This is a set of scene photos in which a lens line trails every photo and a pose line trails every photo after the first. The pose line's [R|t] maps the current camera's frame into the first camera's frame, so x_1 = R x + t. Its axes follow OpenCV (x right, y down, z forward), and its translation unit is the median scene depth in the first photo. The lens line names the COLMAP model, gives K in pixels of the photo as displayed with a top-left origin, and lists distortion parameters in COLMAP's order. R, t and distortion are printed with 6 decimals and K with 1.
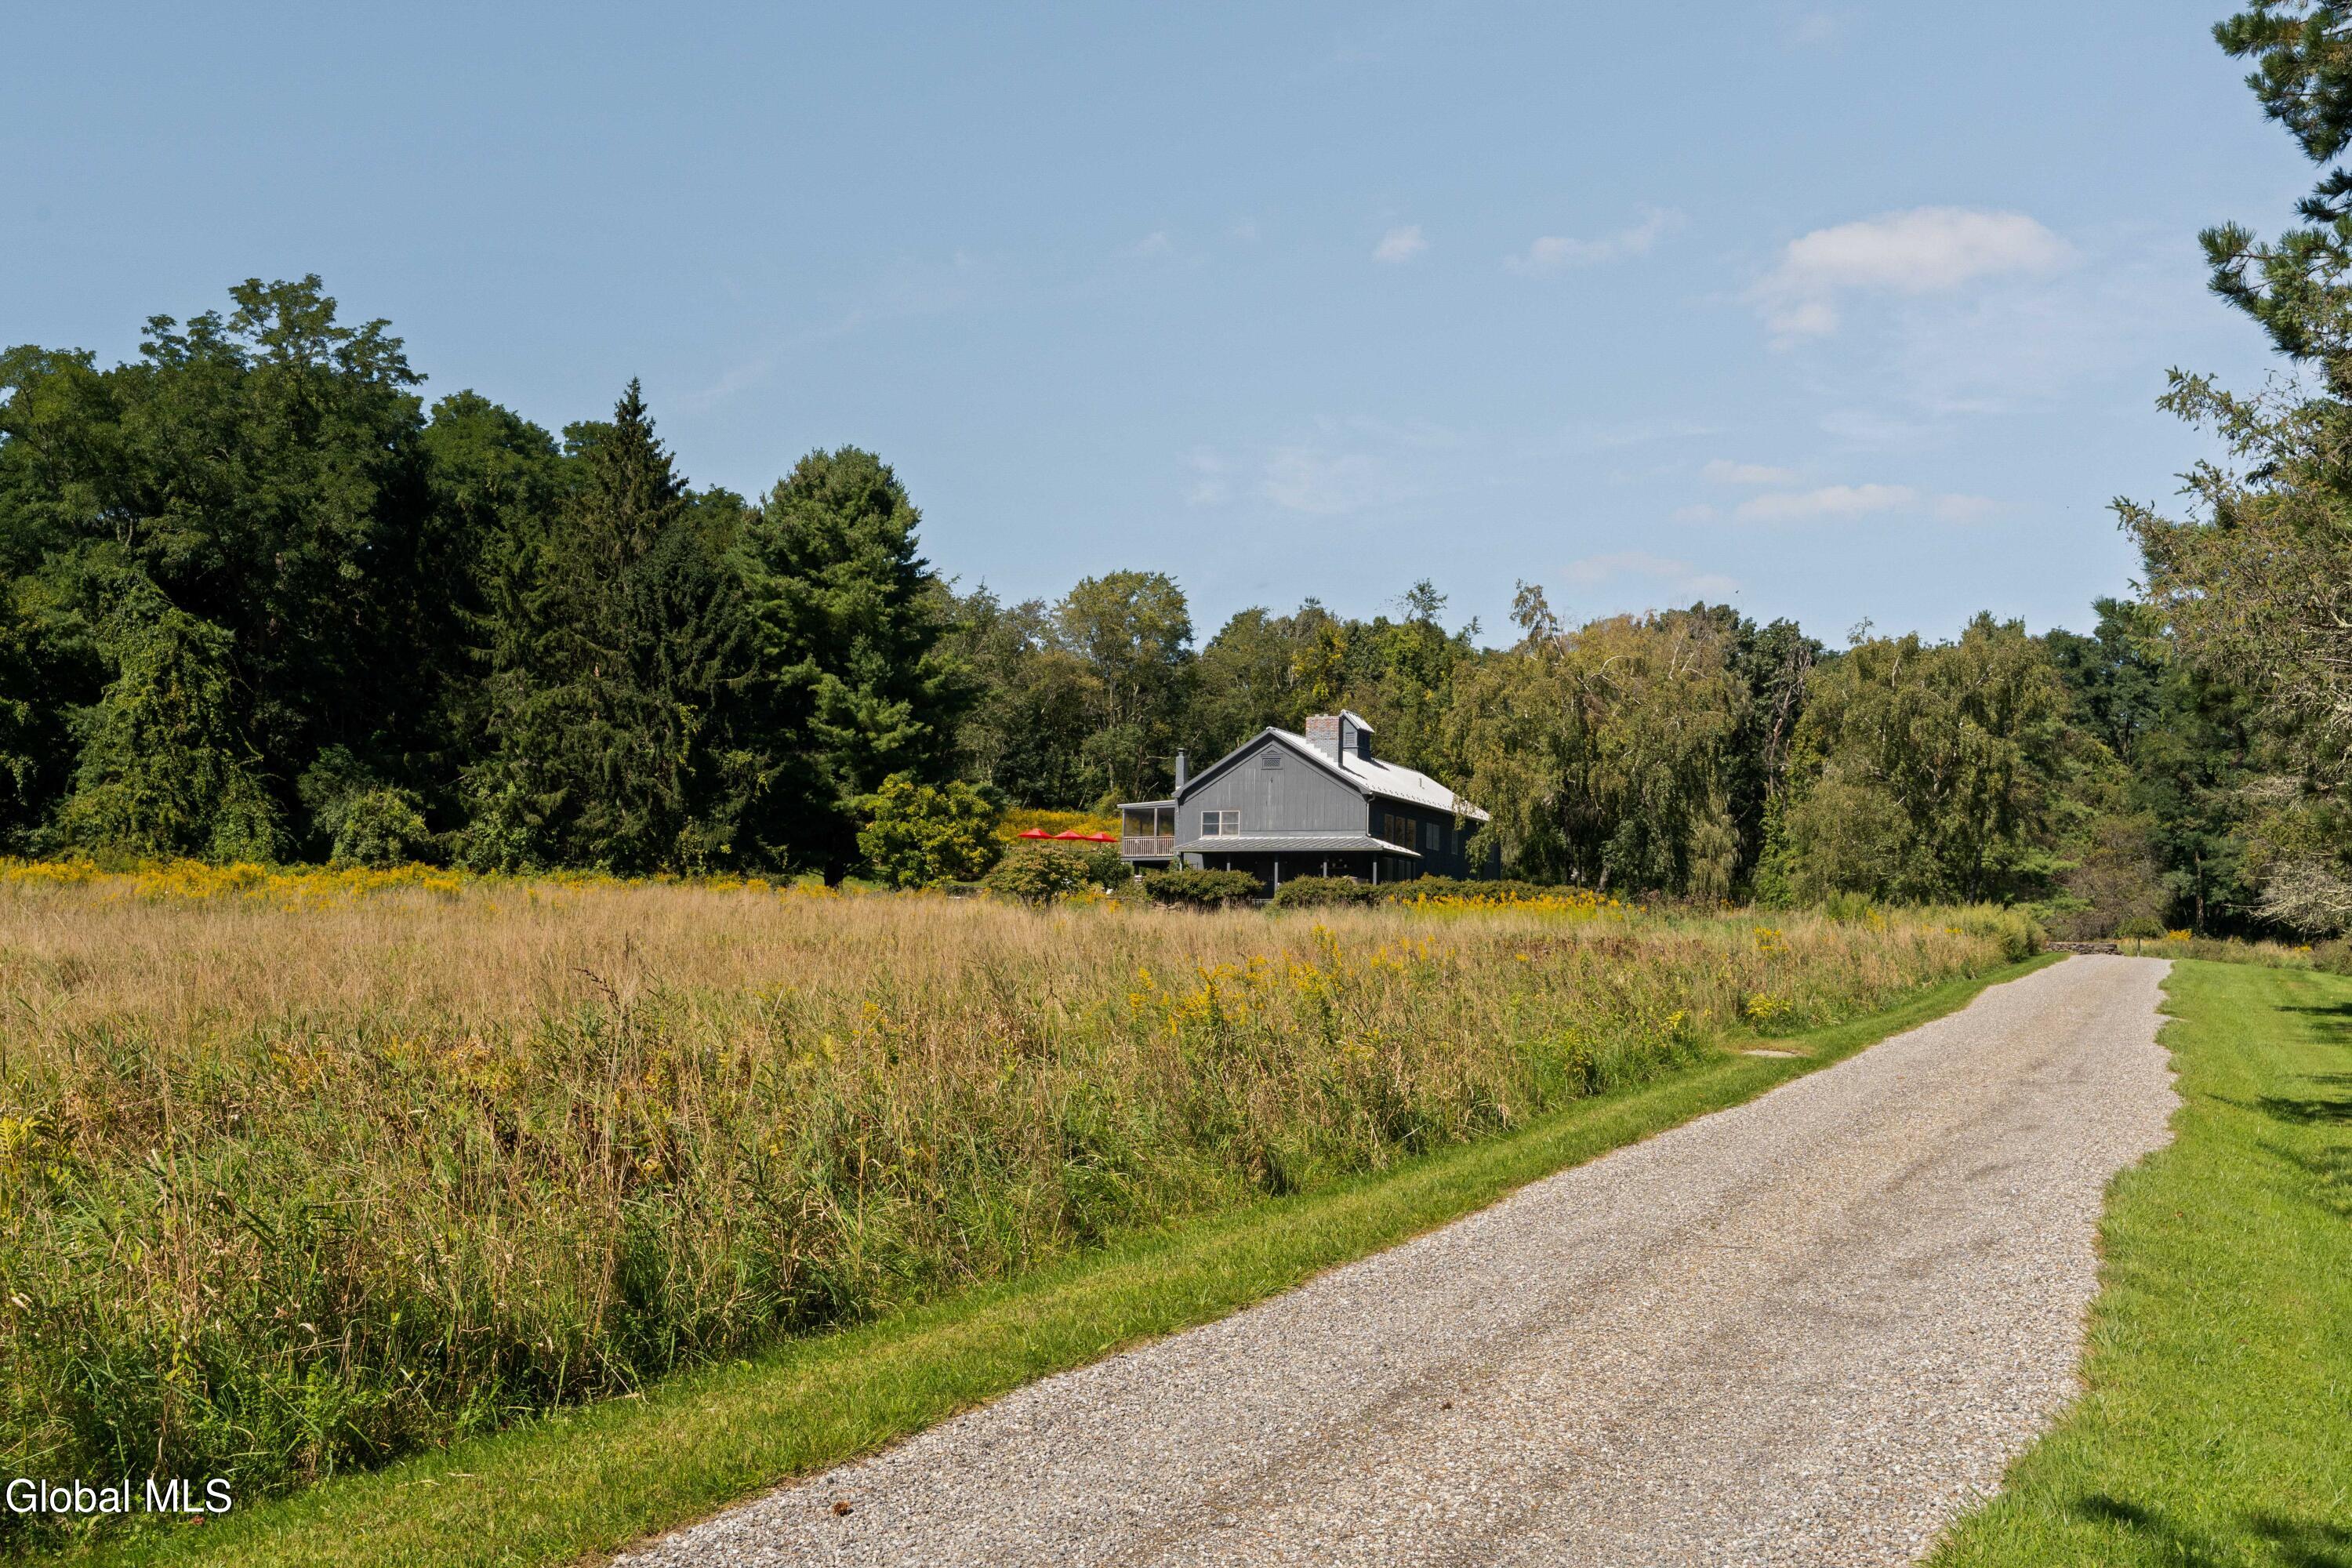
lens RADIAL K [[2306.5, 0, 1180.0], [0, 2306.5, 780.9], [0, 0, 1]] dist [0.002919, 0.000000]
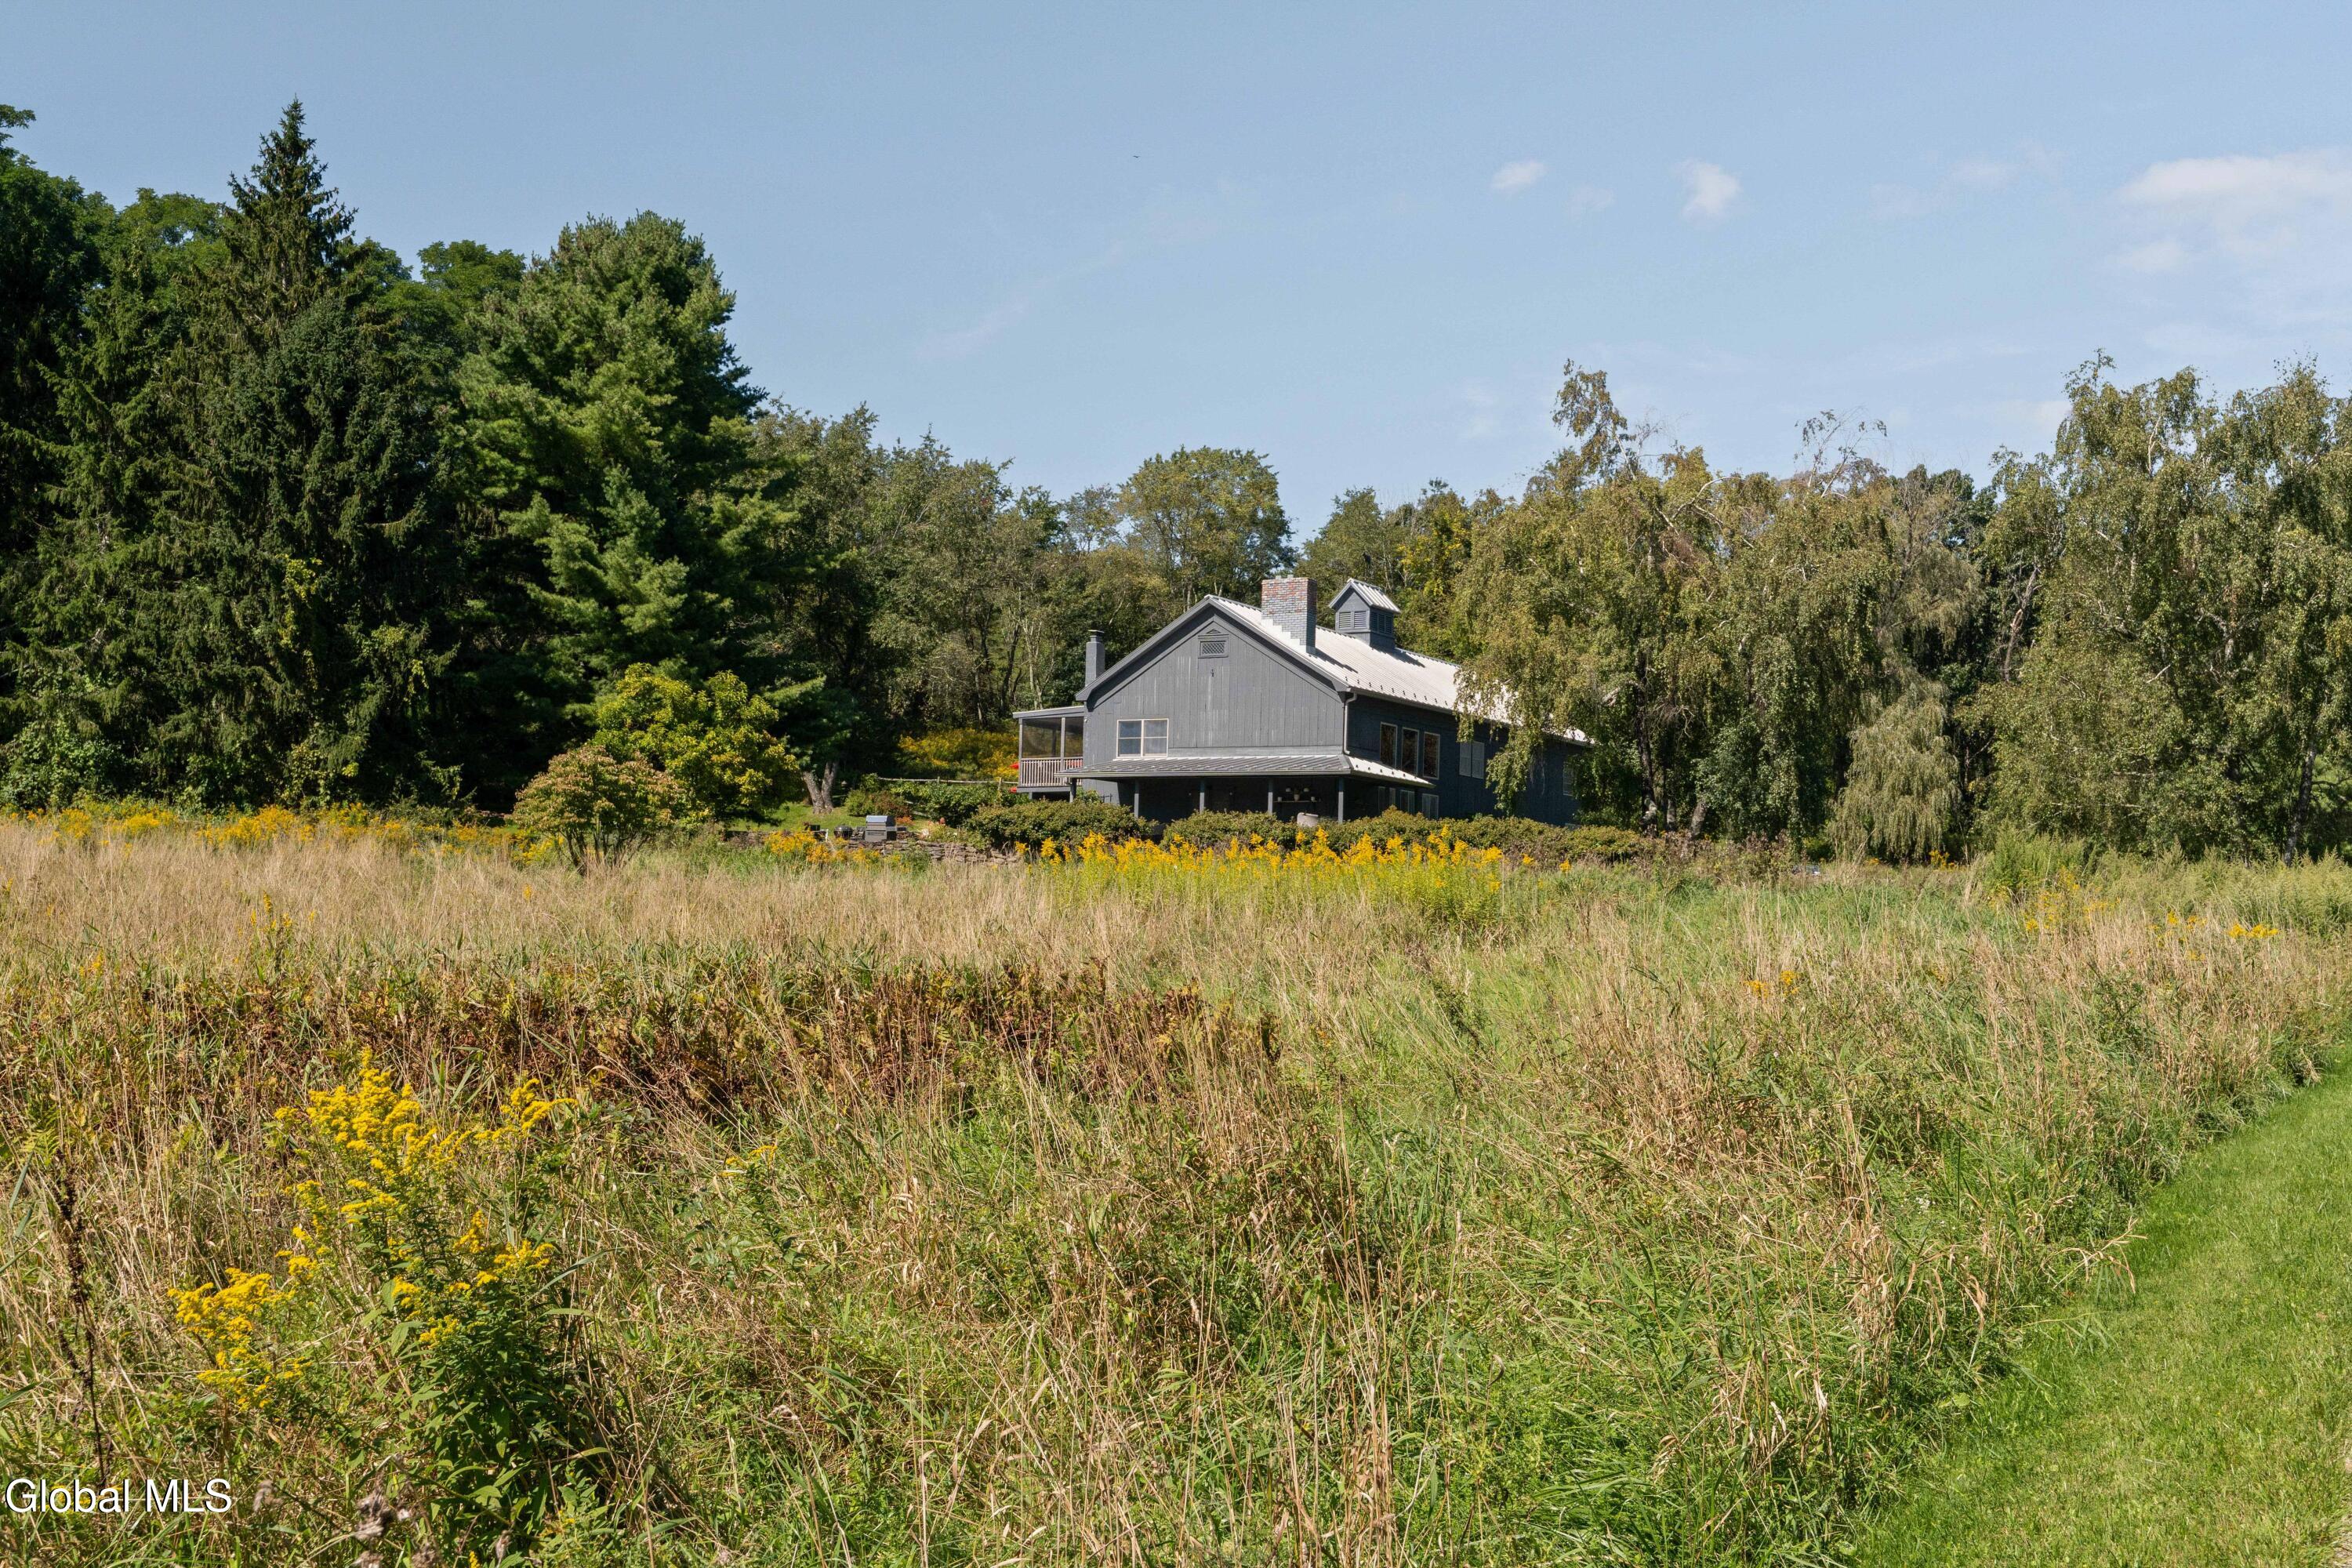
lens RADIAL K [[2306.5, 0, 1171.1], [0, 2306.5, 789.3], [0, 0, 1]] dist [0.002919, 0.000000]
pose [[0.992955, 0.000353, -0.118490, 0.113182], [0.002621, 0.999686, 0.024940, 0.017768], [0.118461, -0.025075, 0.992642, 0.335156]]
